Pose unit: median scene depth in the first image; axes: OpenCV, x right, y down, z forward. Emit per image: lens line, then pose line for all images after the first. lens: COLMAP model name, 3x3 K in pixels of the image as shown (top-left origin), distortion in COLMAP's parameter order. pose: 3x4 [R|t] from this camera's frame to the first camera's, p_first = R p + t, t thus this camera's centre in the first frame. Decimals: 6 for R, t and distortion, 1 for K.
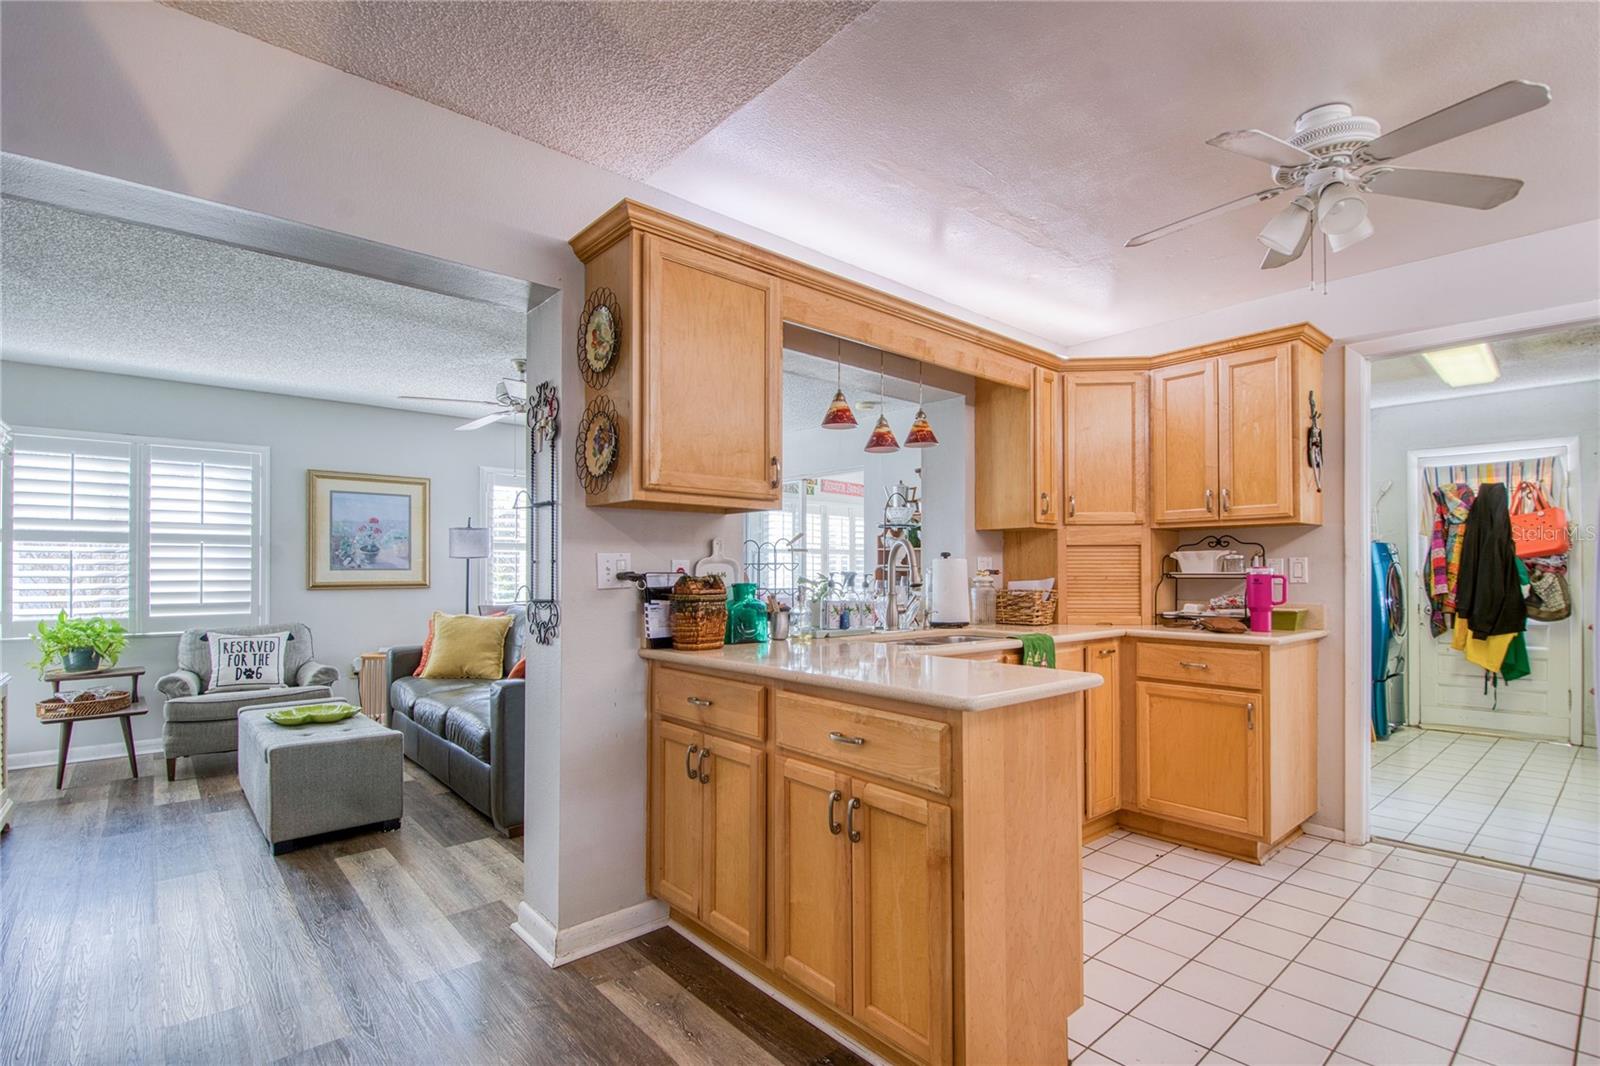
lens RADIAL K [[745.5, 0, 818.0], [0, 745.5, 566.9], [0, 0, 1]] dist [0.021727, -0.027139]
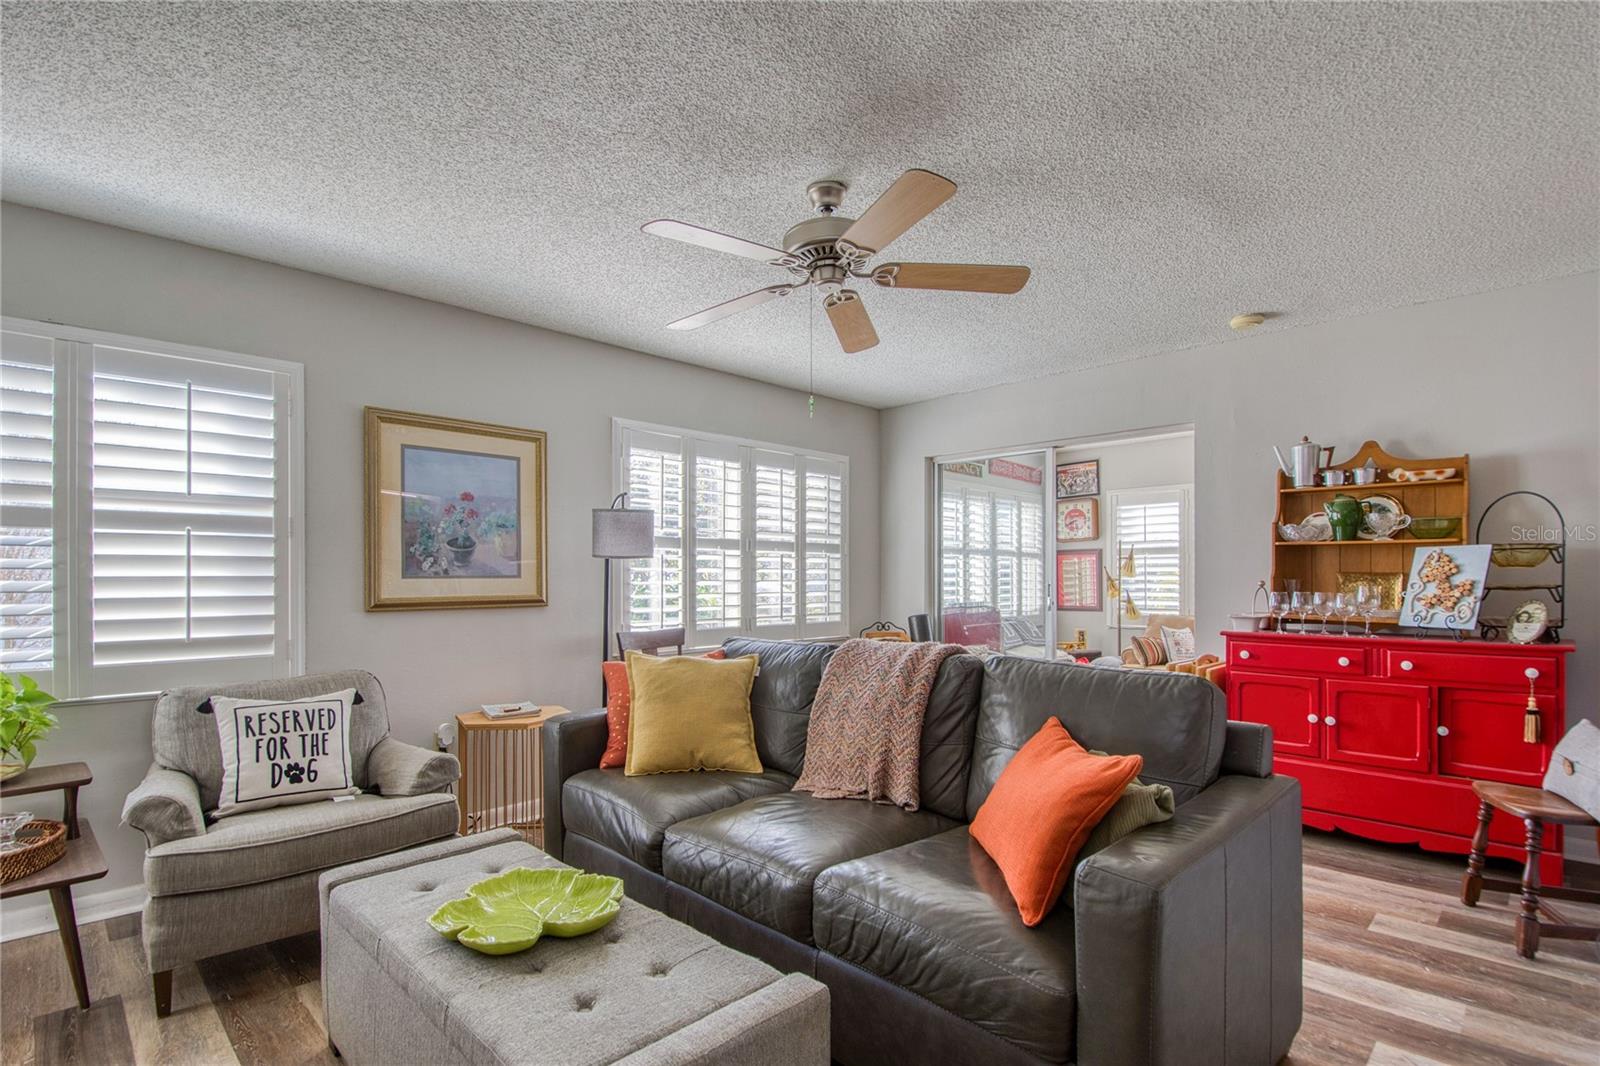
lens RADIAL K [[771.0, 0, 817.5], [0, 771.0, 579.8], [0, 0, 1]] dist [0.024922, -0.029695]
pose [[0.997983, -0.003401, 0.063383, -0.463850], [0.002907, 0.999965, 0.007870, 0.002100], [-0.063408, -0.007670, 0.997958, 0.467619]]
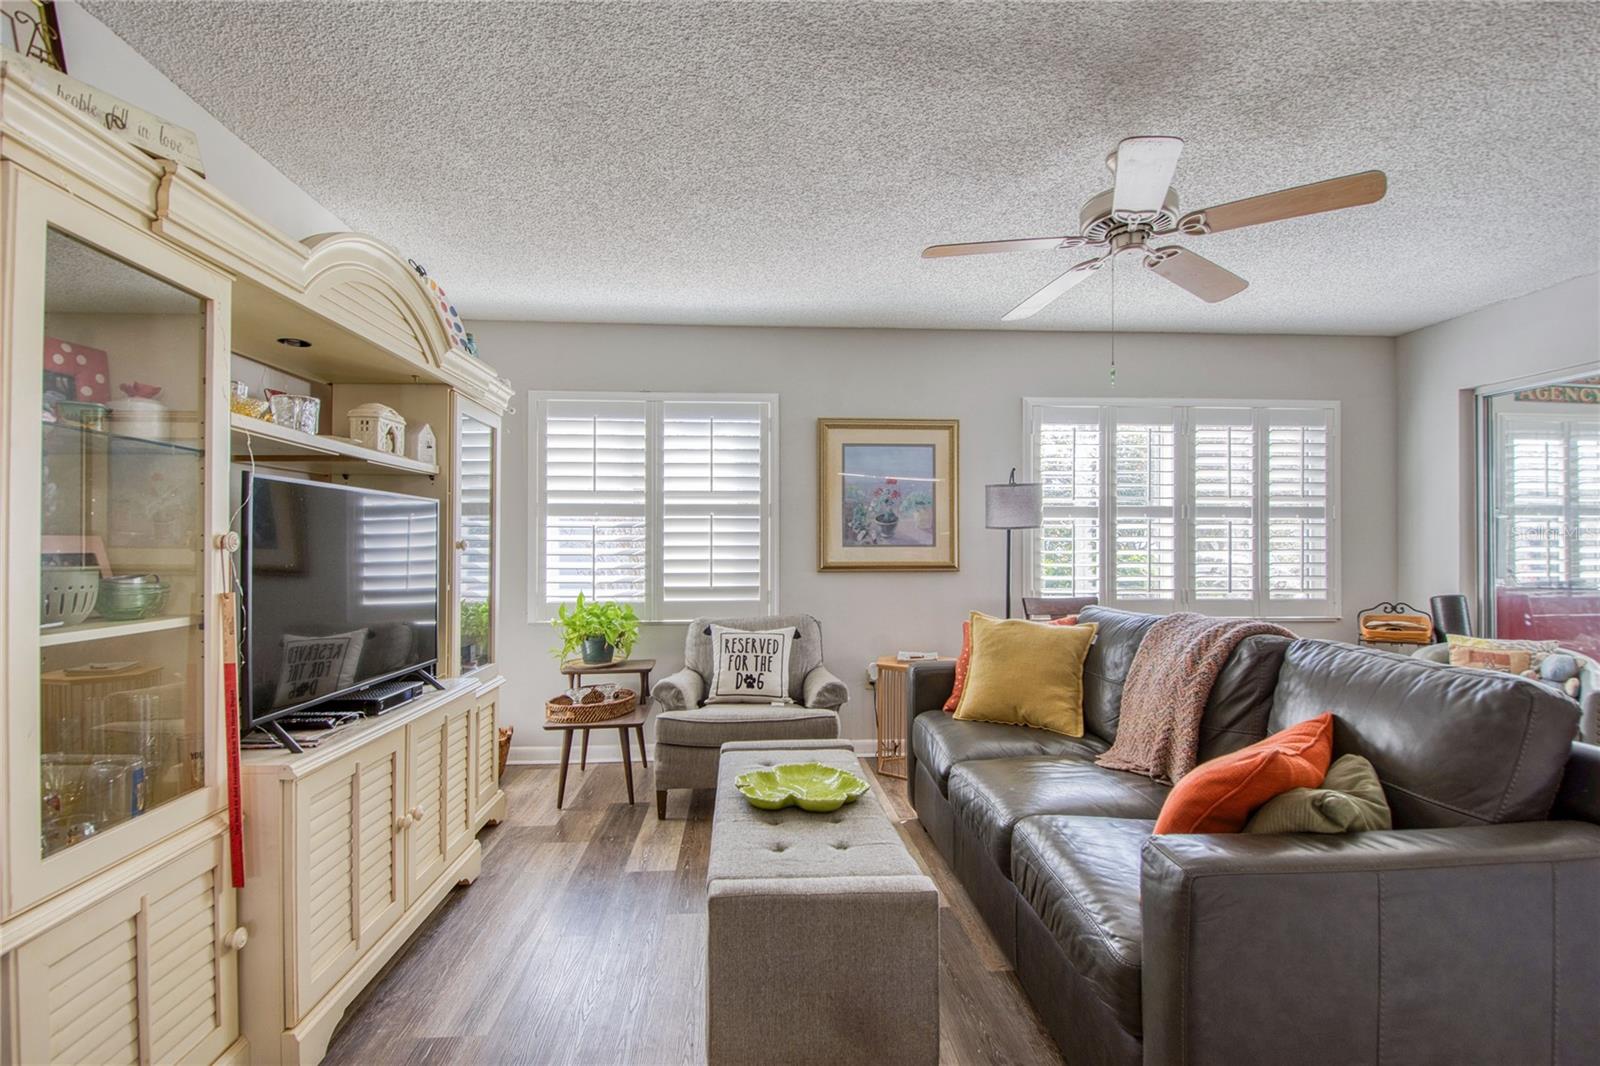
lens RADIAL K [[769.0, 0, 792.4], [0, 769.0, 542.9], [0, 0, 1]] dist [0.001255, -0.000201]
pose [[0.783164, -0.004644, -0.621798, -0.255423], [0.004210, 0.999989, -0.002166, 0.002141], [0.621801, -0.000921, 0.783175, 0.444807]]
